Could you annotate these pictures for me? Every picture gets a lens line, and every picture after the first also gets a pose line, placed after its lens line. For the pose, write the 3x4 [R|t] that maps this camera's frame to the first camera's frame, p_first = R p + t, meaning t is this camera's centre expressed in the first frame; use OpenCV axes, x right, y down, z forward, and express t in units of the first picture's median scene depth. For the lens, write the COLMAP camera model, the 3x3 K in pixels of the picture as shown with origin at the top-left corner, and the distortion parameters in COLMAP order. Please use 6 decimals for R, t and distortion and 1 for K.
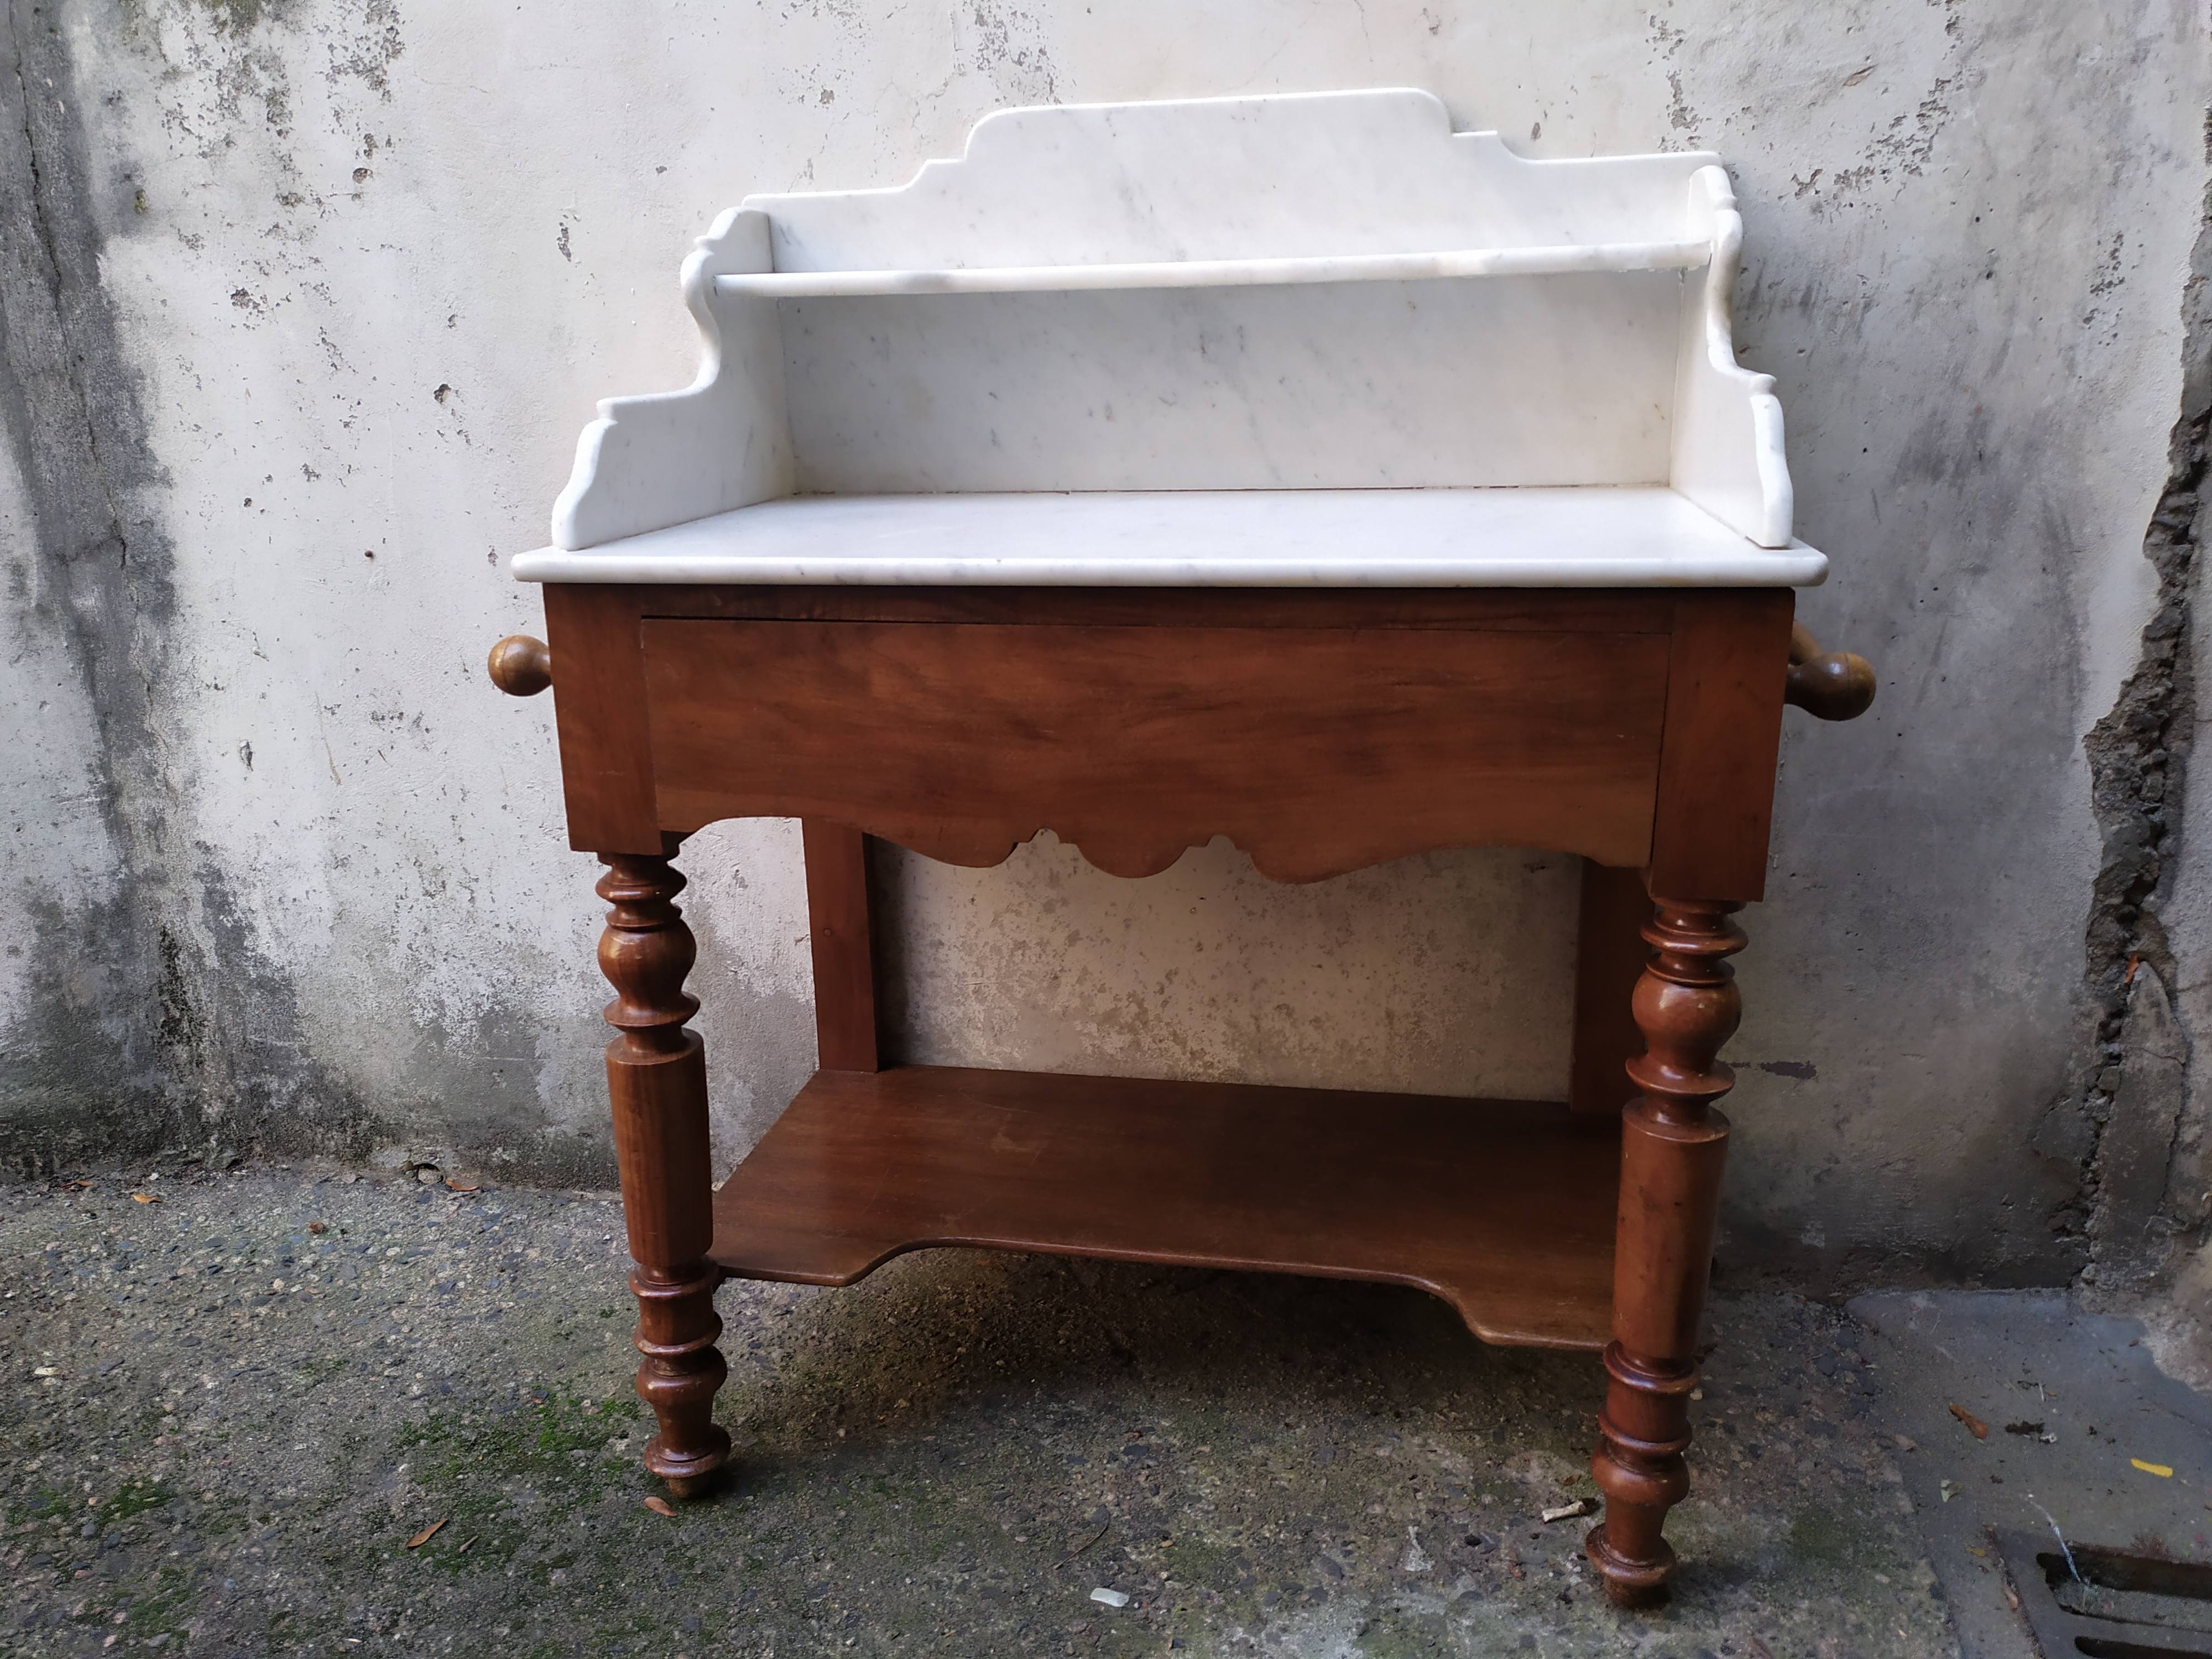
lens RADIAL K [[1646.3, 0, 1099.3], [0, 1646.3, 842.6], [0, 0, 1]] dist [0.032294, -0.021297]
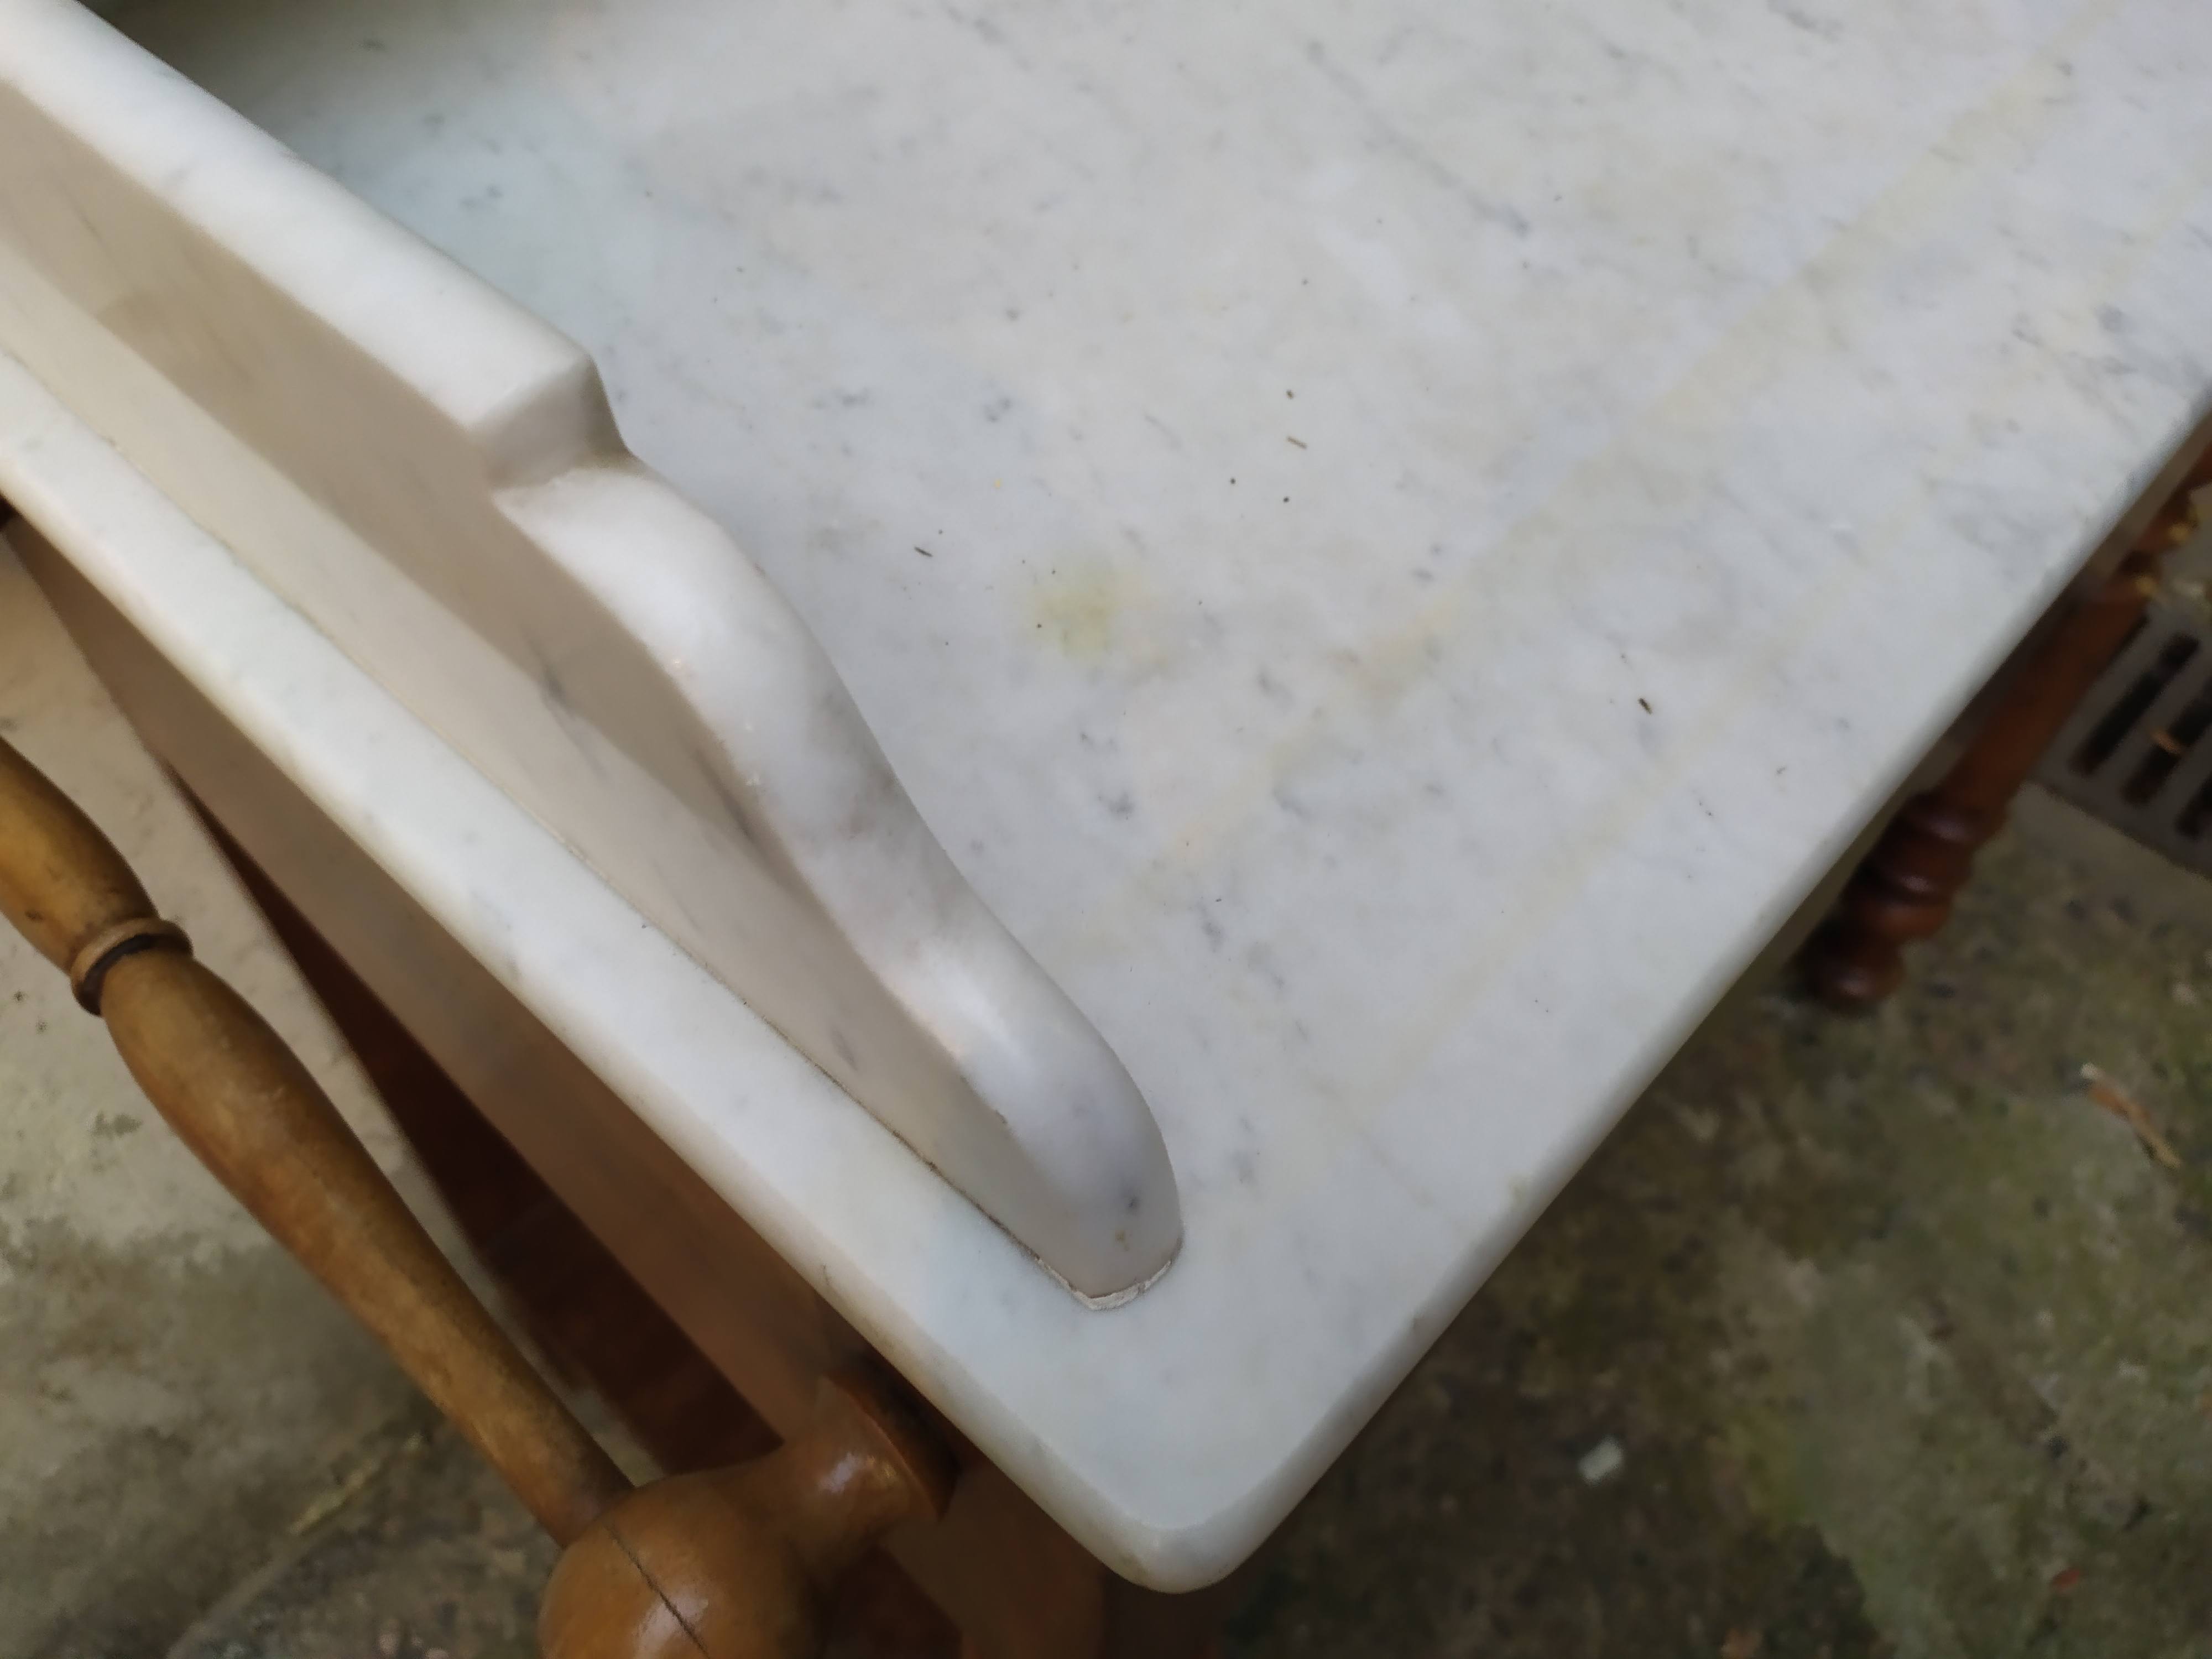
lens RADIAL K [[1700.1, 0, 1114.6], [0, 1700.1, 824.5], [0, 0, 1]] dist [0.054036, -0.075358]
pose [[0.533987, -0.637691, 0.555165, -0.323169], [0.232759, 0.742119, 0.628556, -0.271328], [-0.812823, -0.206421, 0.544710, 0.726040]]
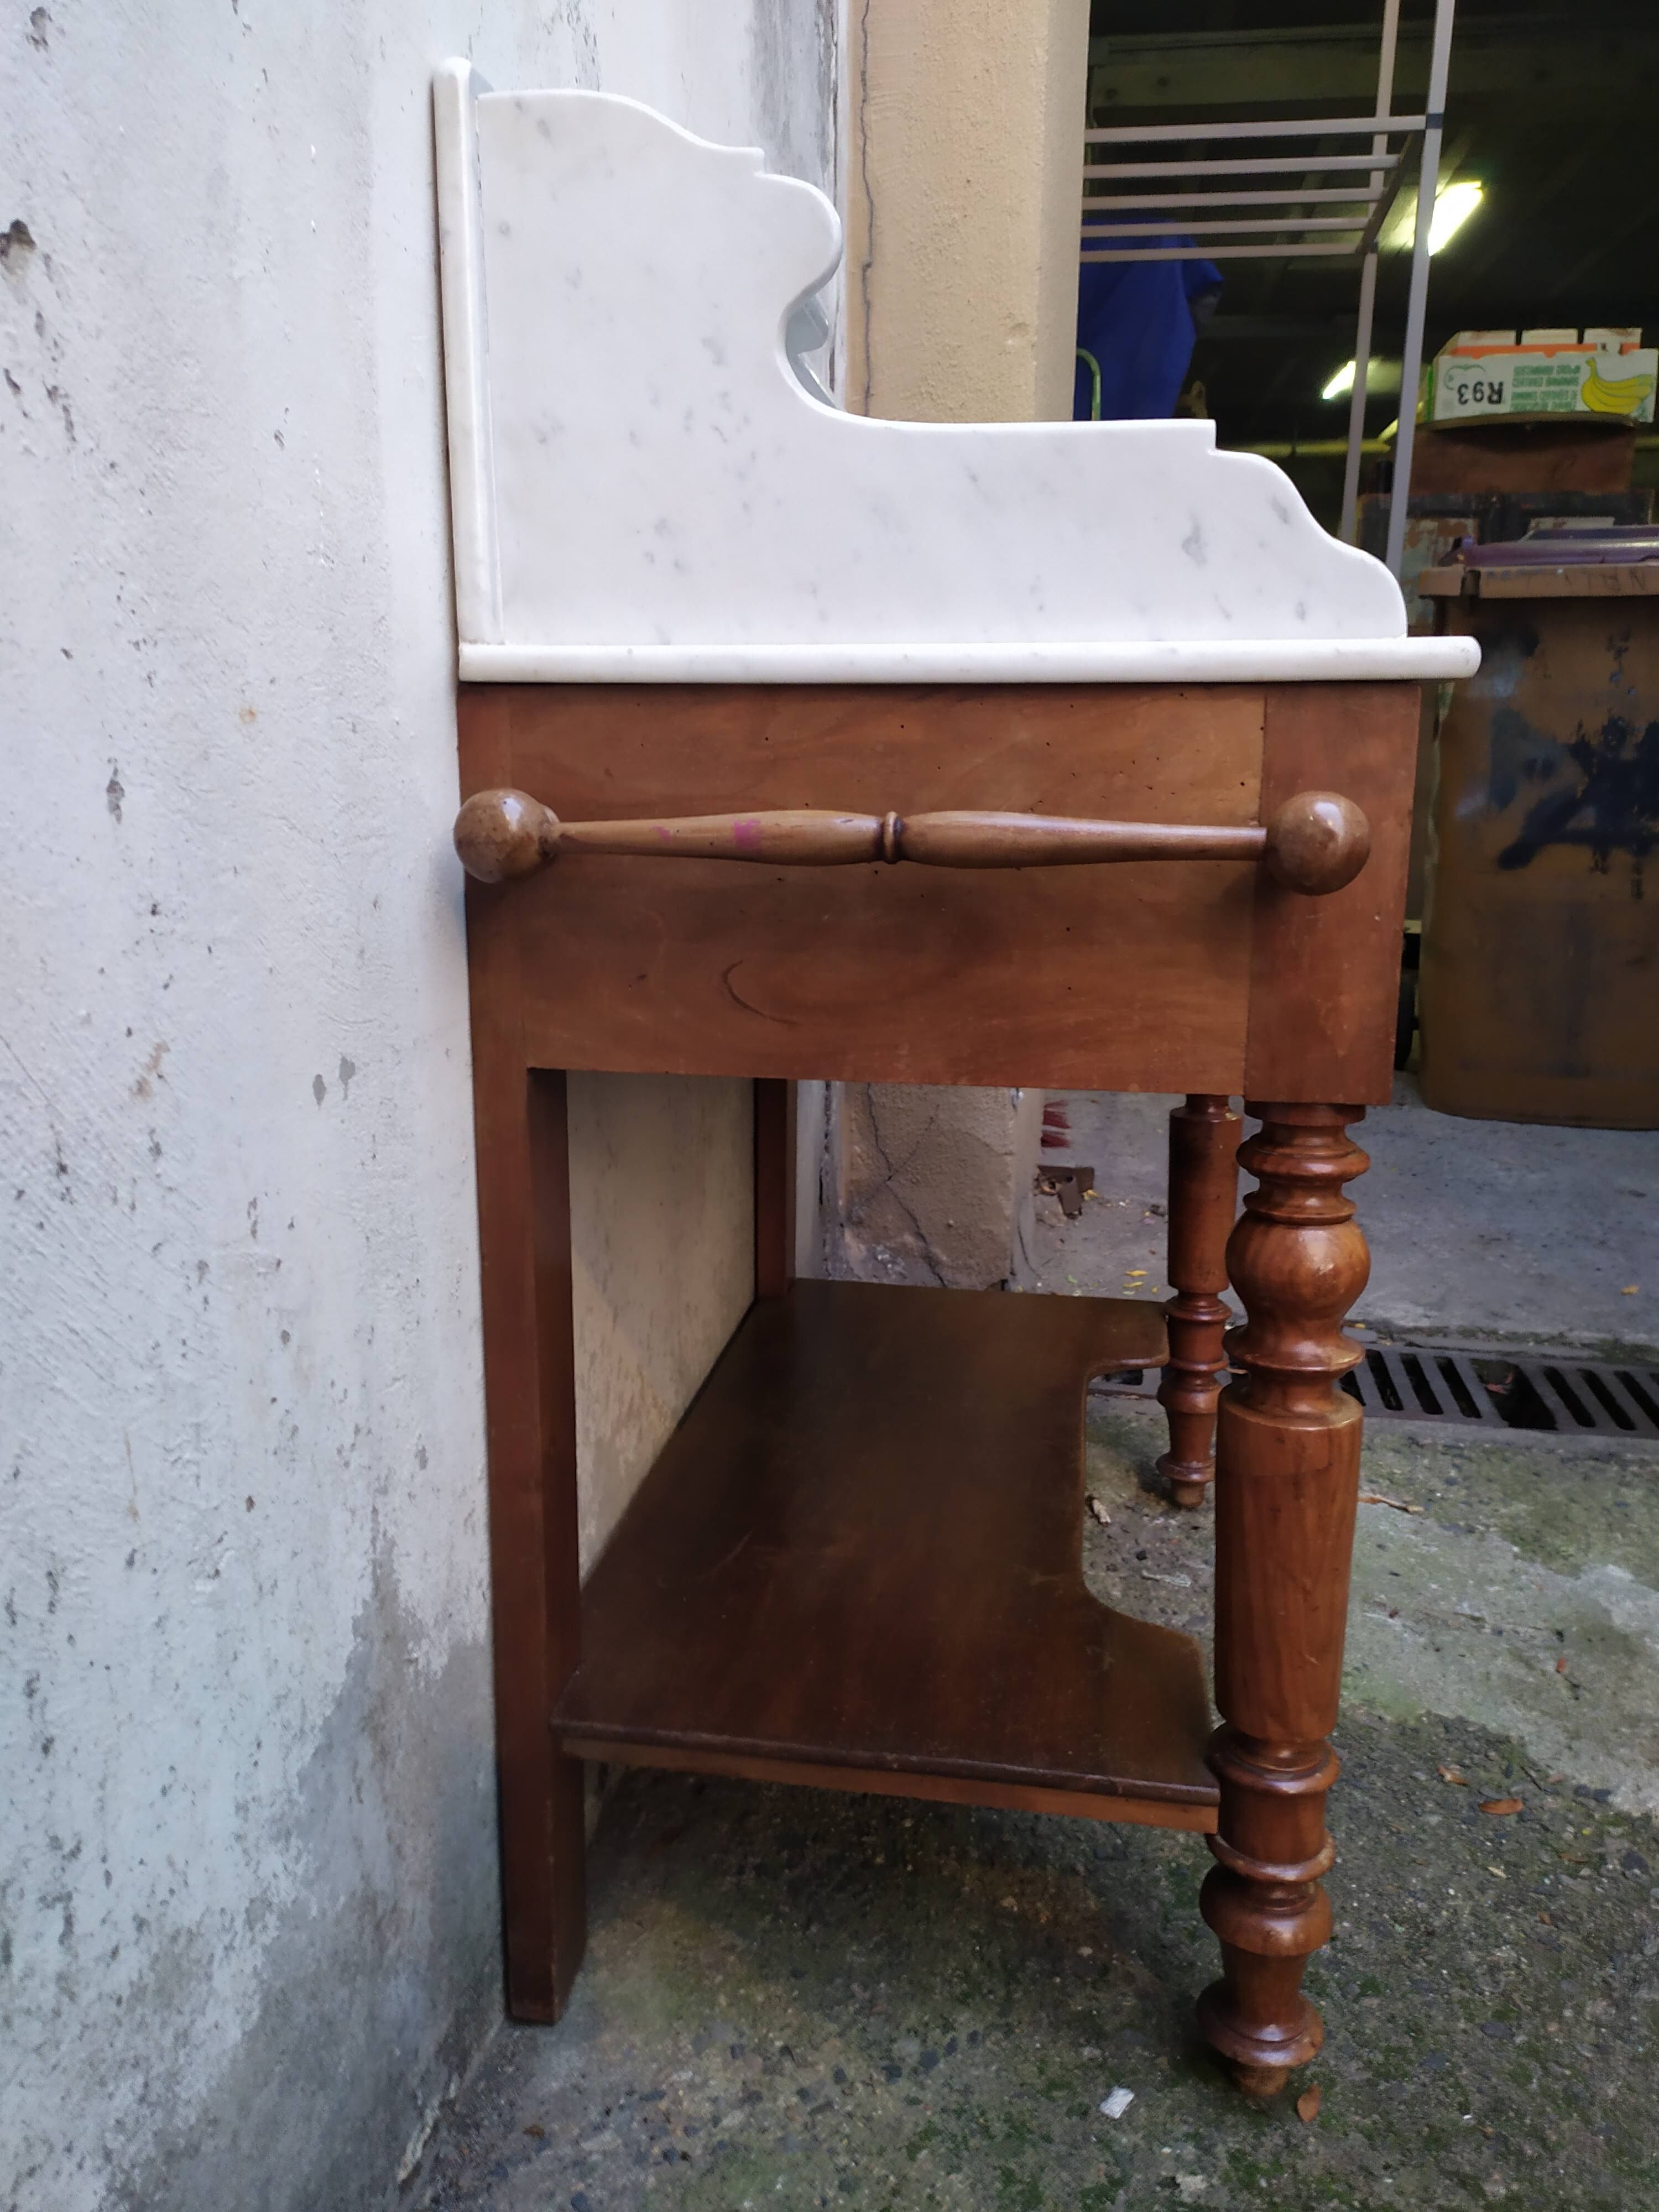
lens RADIAL K [[1700.1, 0, 828.9], [0, 1700.1, 1106.2], [0, 0, 1]] dist [0.054036, -0.075358]
pose [[-0.030270, -0.185625, 0.982154, -0.832120], [0.290084, 0.938683, 0.186349, -0.157226], [-0.956522, 0.290548, 0.025433, 1.008601]]
